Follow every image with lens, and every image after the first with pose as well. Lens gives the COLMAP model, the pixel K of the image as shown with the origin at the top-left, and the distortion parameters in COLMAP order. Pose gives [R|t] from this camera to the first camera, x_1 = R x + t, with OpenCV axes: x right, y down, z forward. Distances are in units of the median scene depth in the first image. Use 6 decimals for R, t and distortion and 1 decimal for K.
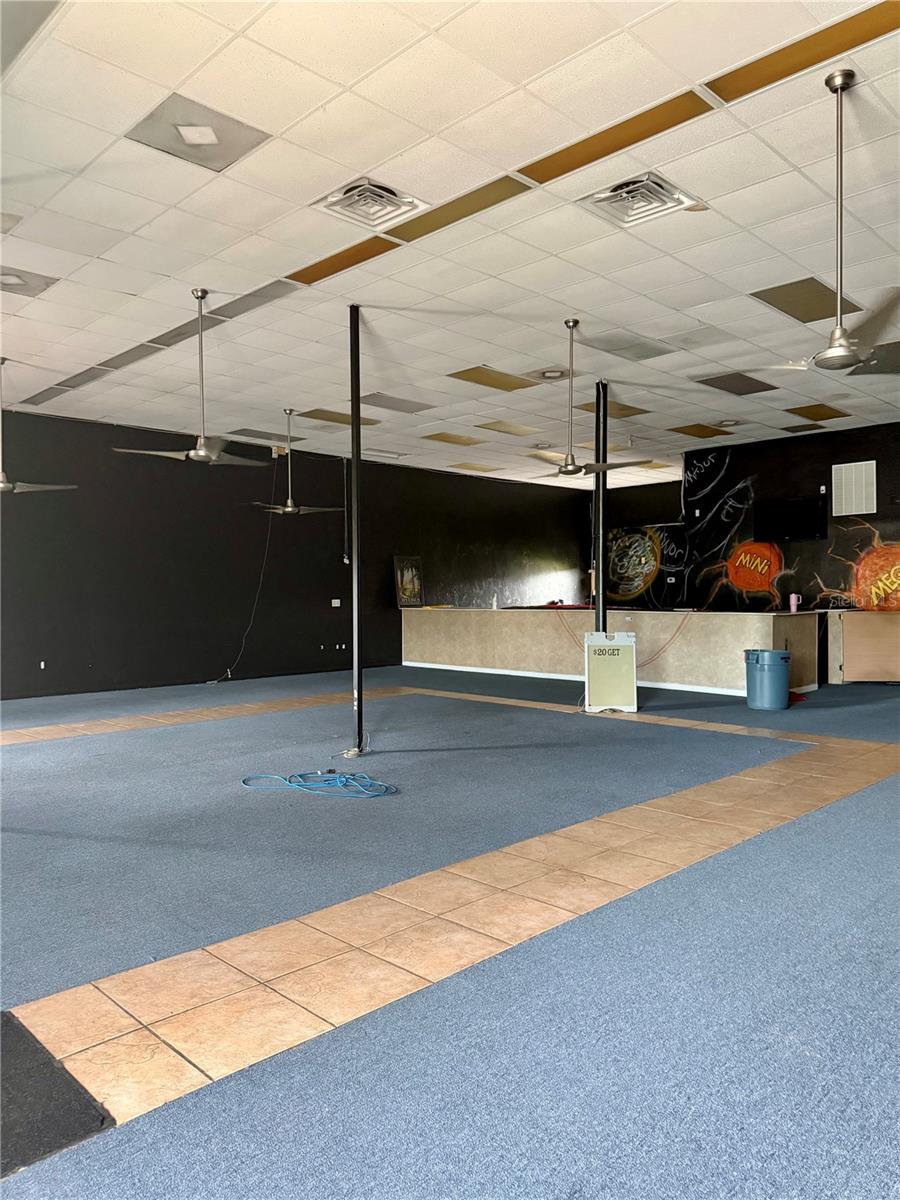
lens RADIAL K [[845.0, 0, 434.2], [0, 845.0, 608.3], [0, 0, 1]] dist [0.054426, -0.072397]
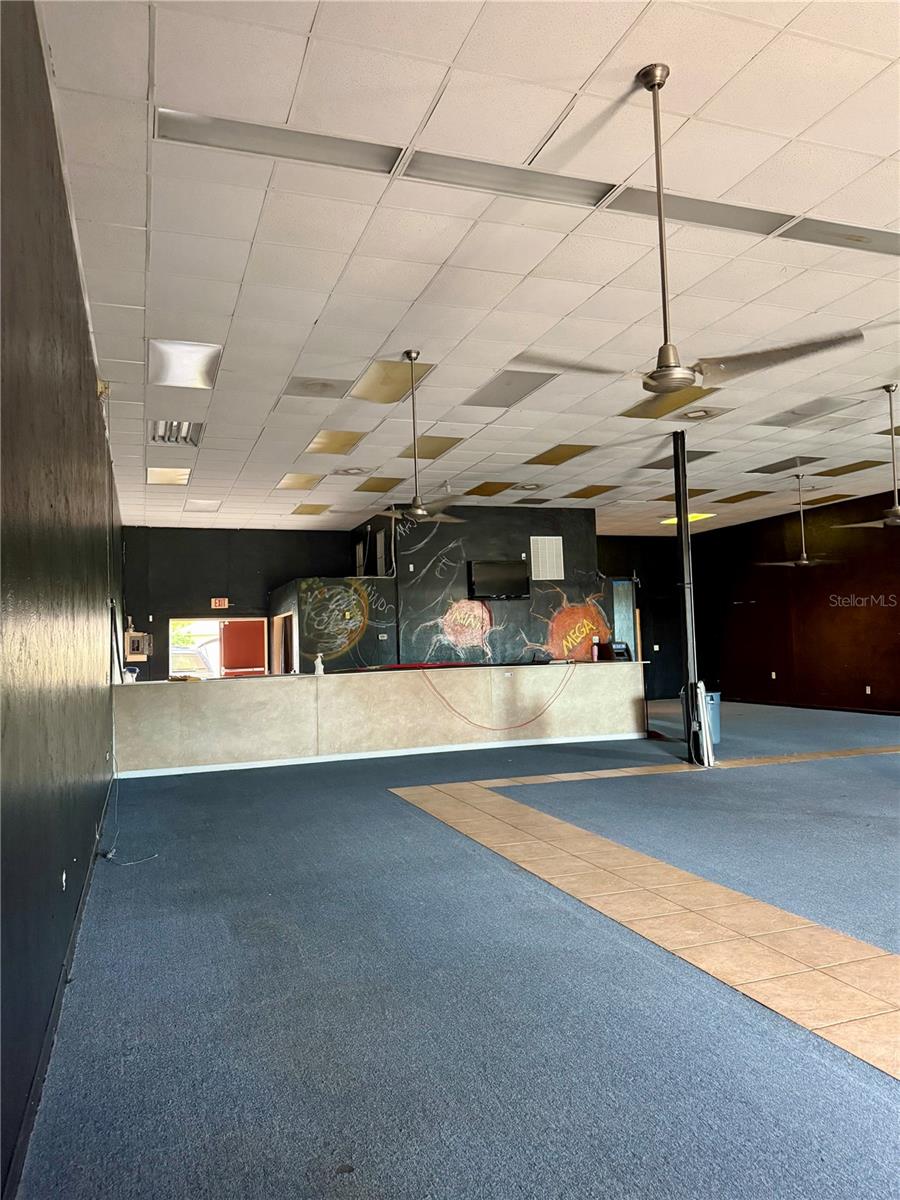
lens RADIAL K [[845.0, 0, 445.4], [0, 845.0, 601.1], [0, 0, 1]] dist [0.054426, -0.072397]
pose [[0.423869, 0.039043, 0.904882, -0.723158], [0.044215, 0.996987, -0.063728, -0.014072], [-0.904644, 0.067022, 0.420866, 0.738824]]
